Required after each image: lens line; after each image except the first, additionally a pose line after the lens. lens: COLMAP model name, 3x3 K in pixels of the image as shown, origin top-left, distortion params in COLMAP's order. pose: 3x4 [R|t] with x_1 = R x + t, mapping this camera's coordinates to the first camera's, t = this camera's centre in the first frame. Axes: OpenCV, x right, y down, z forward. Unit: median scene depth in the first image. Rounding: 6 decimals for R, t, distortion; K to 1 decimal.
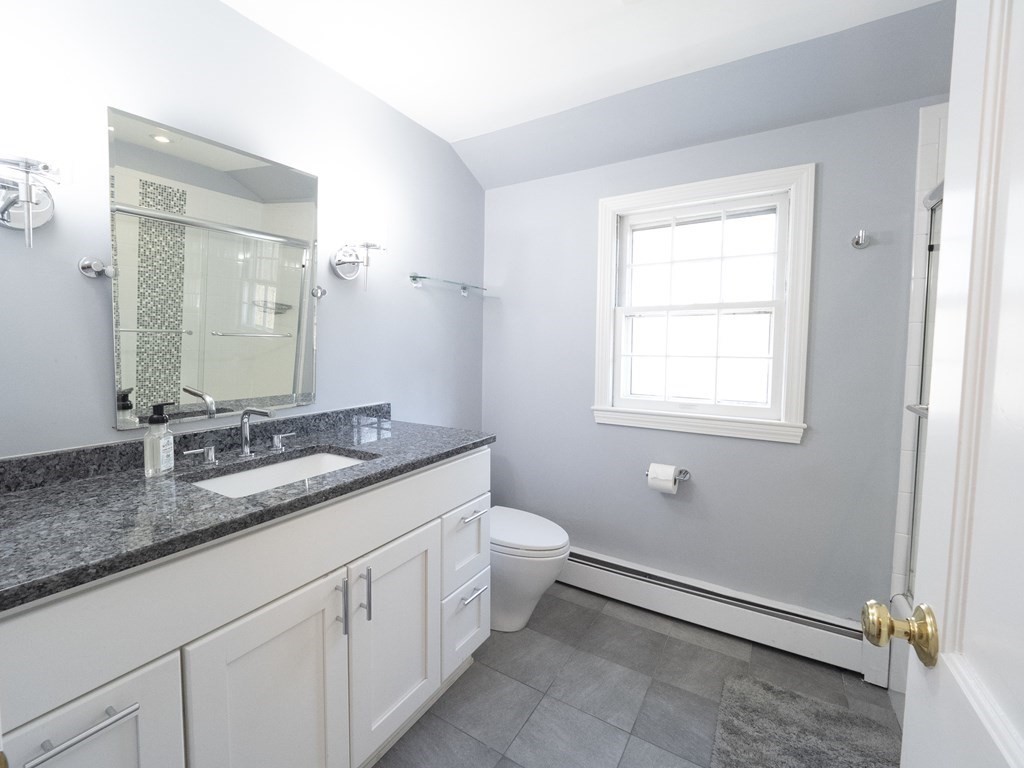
lens RADIAL K [[437.0, 0, 511.8], [0, 437.0, 387.7], [0, 0, 1]] dist [0.009632, -0.001092]
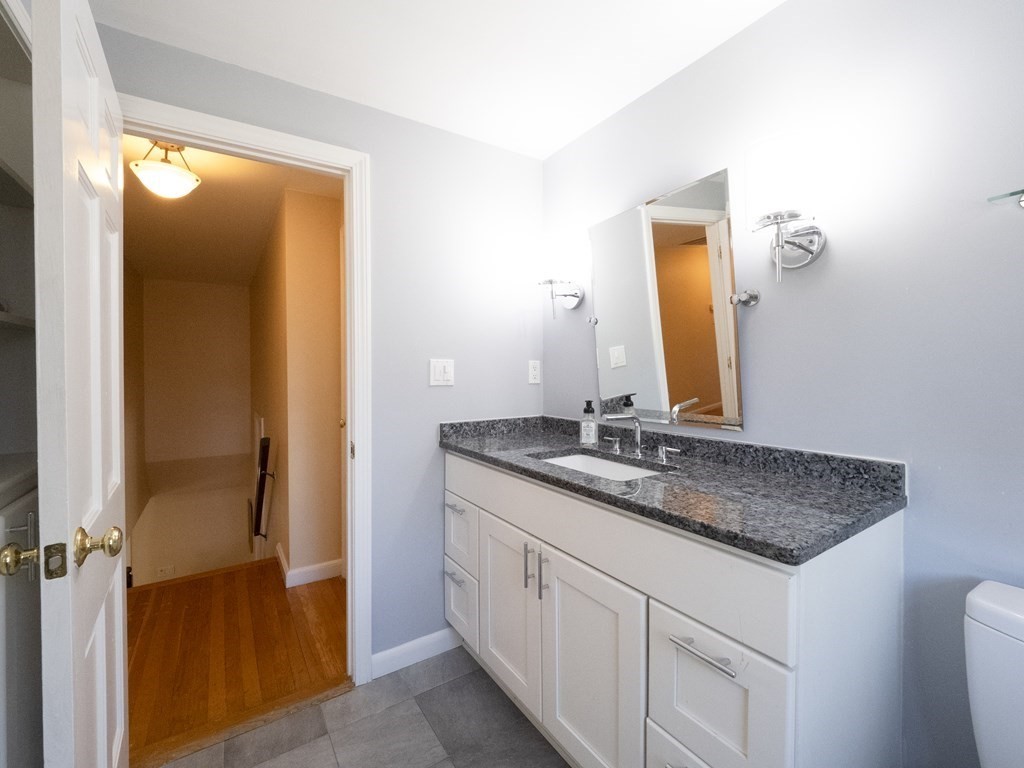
lens RADIAL K [[437.0, 0, 512.3], [0, 437.0, 376.6], [0, 0, 1]] dist [0.009632, -0.001092]
pose [[-0.439272, 0.006161, -0.898333, 0.639767], [-0.086341, 0.995058, 0.049045, -0.090618], [0.894195, 0.099107, -0.436569, 1.184185]]
